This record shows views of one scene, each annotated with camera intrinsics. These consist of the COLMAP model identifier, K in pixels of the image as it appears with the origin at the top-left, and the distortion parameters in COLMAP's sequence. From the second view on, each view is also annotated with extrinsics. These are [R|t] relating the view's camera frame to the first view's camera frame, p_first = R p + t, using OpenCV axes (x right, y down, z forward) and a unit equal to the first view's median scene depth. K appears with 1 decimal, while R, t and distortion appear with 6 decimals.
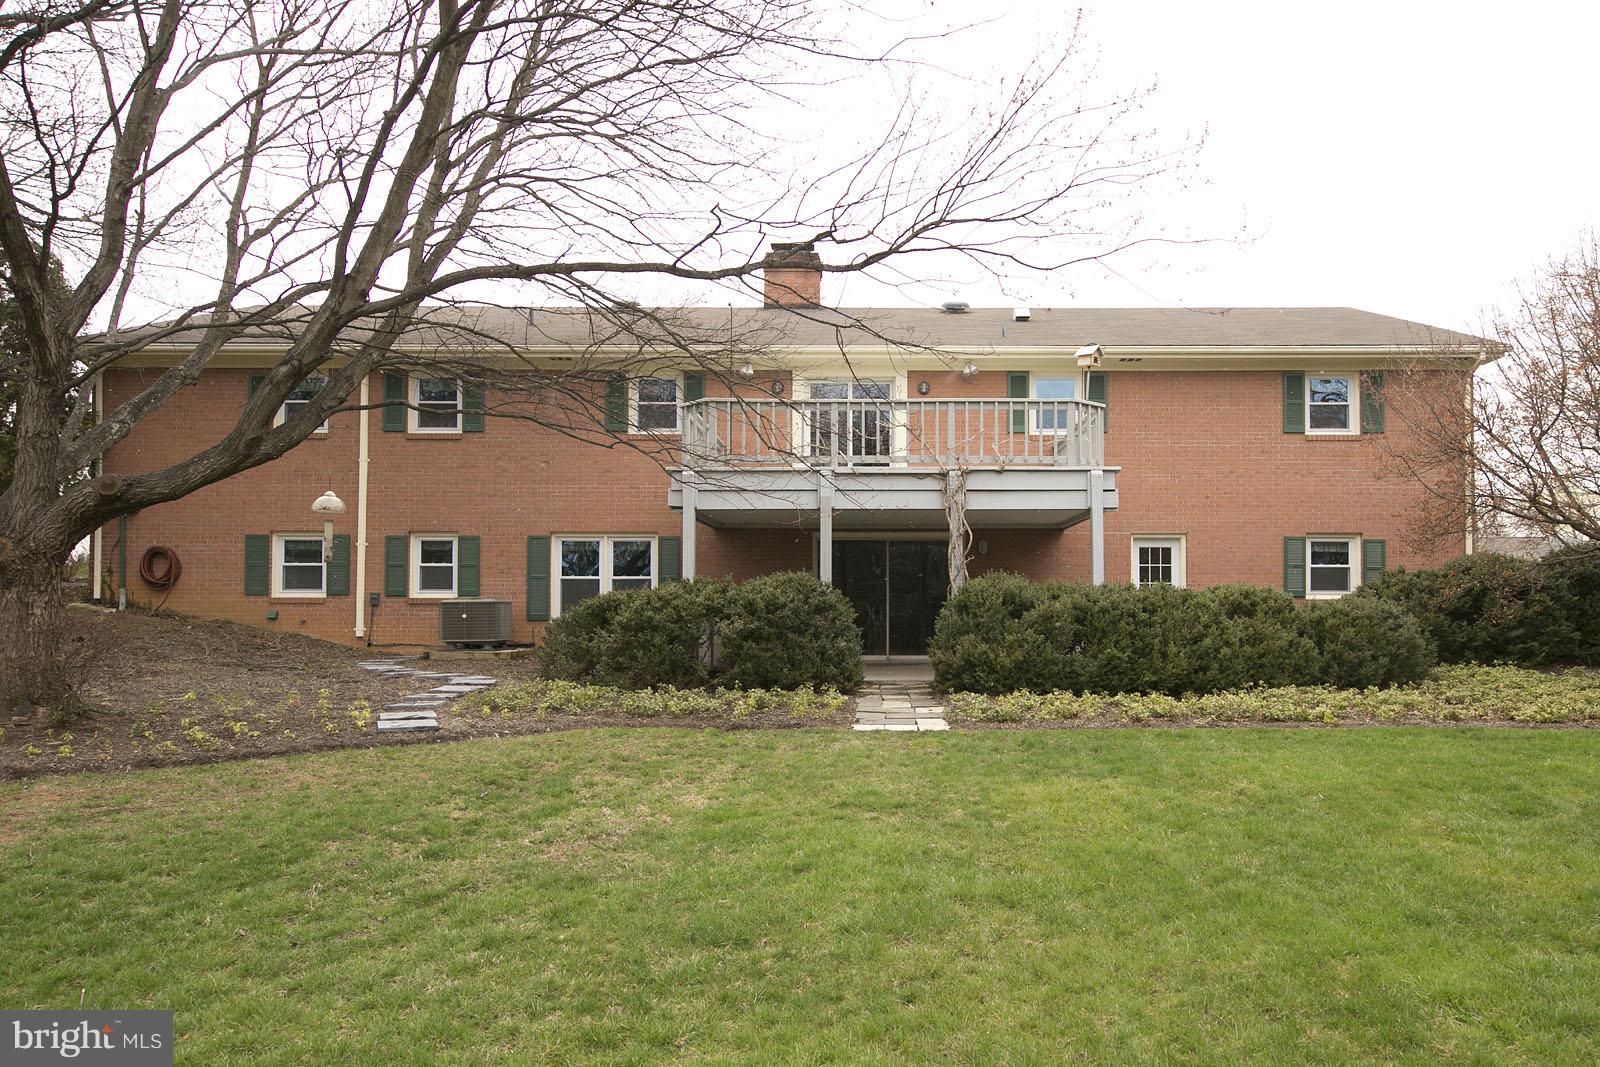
lens RADIAL K [[693.2, 0, 800.0], [0, 693.2, 533.5], [0, 0, 1]] dist [0.001829, -0.000246]
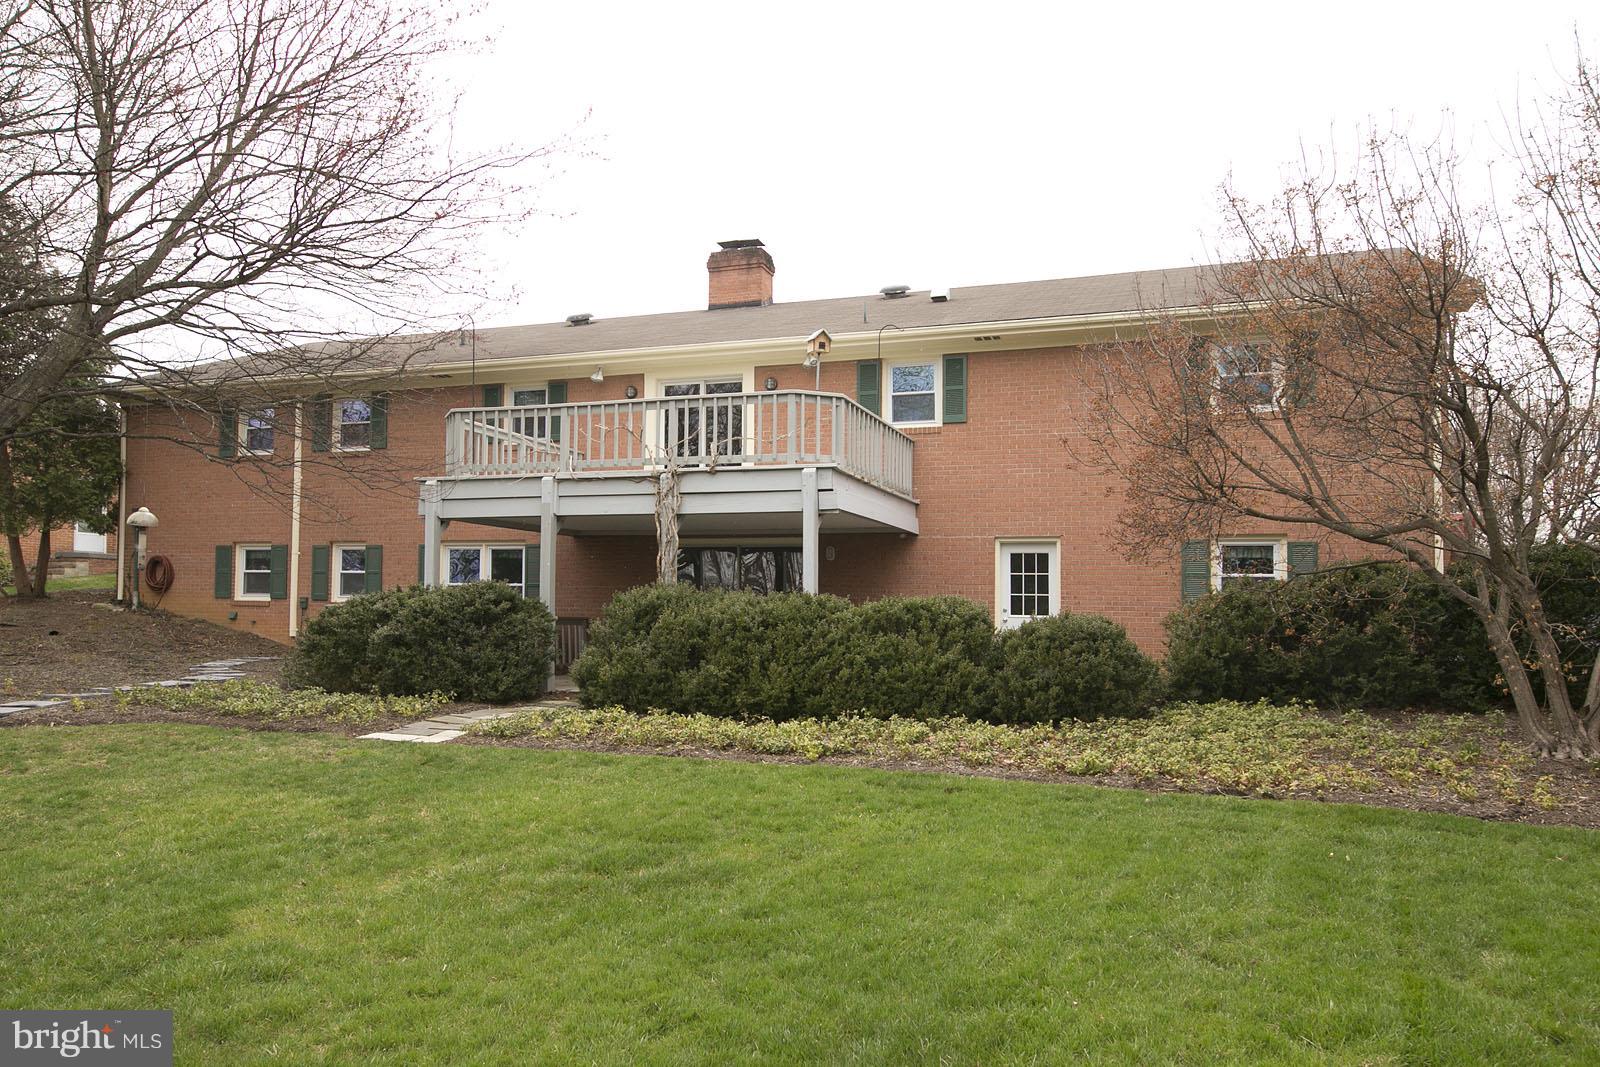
lens RADIAL K [[724.0, 0, 800.0], [0, 724.0, 533.5], [0, 0, 1]] dist [0.000898, 0.000216]
pose [[0.972608, -0.010627, -0.232210, 0.435963], [0.008588, 0.999915, -0.009791, 0.001912], [0.232295, 0.007529, 0.972616, 0.058177]]
